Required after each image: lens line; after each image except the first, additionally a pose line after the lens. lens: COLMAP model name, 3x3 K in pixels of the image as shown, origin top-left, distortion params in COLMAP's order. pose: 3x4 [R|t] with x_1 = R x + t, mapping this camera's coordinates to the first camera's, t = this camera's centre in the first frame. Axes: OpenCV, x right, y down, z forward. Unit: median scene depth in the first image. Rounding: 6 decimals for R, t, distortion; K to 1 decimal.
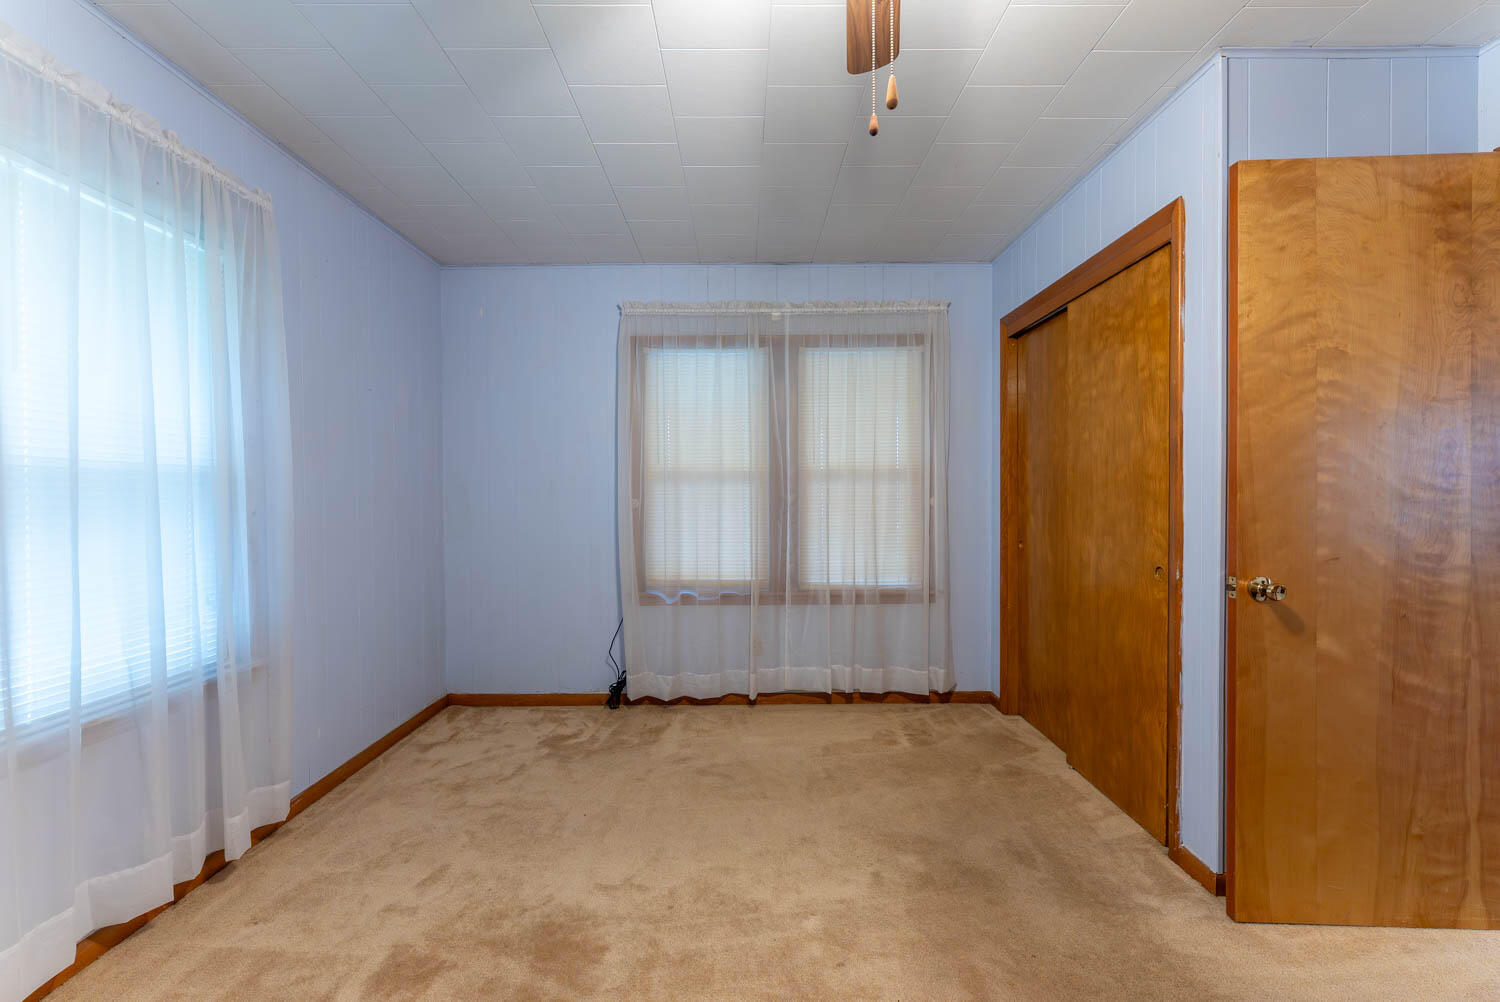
lens RADIAL K [[599.1, 0, 744.2], [0, 599.1, 503.1], [0, 0, 1]] dist [0.001087, -0.001381]
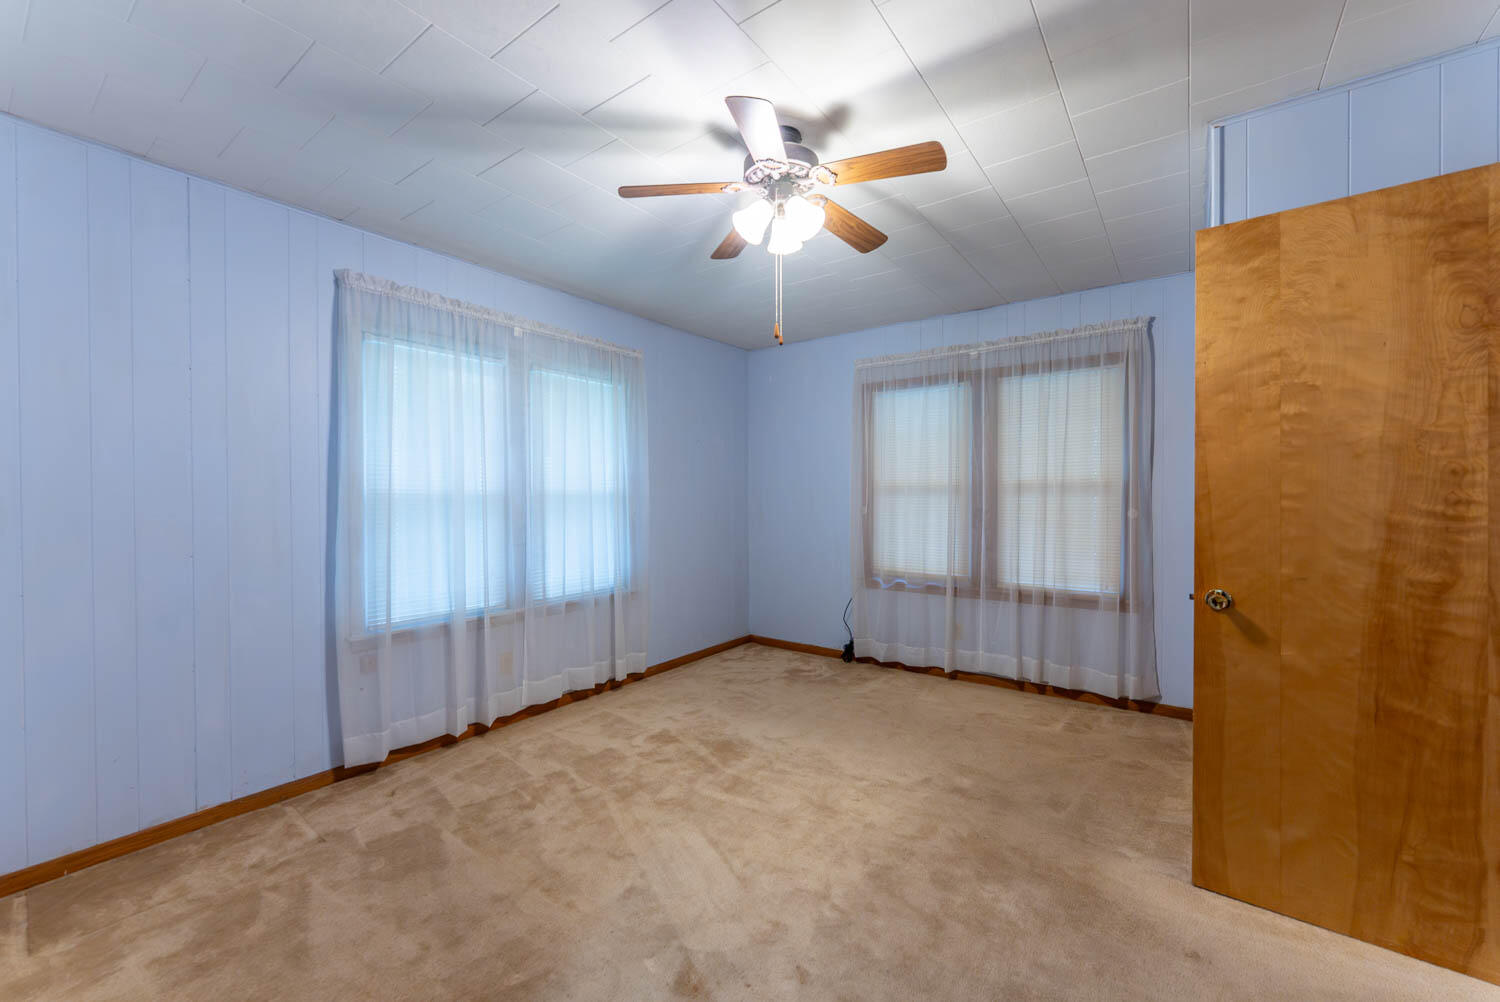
lens RADIAL K [[600.3, 0, 744.5], [0, 600.3, 503.4], [0, 0, 1]] dist [-0.001001, -0.000357]
pose [[0.802461, 0.010673, -0.596610, 0.660493], [-0.010403, 0.999938, 0.003895, -0.028993], [0.596615, 0.003081, 0.802522, -0.371023]]
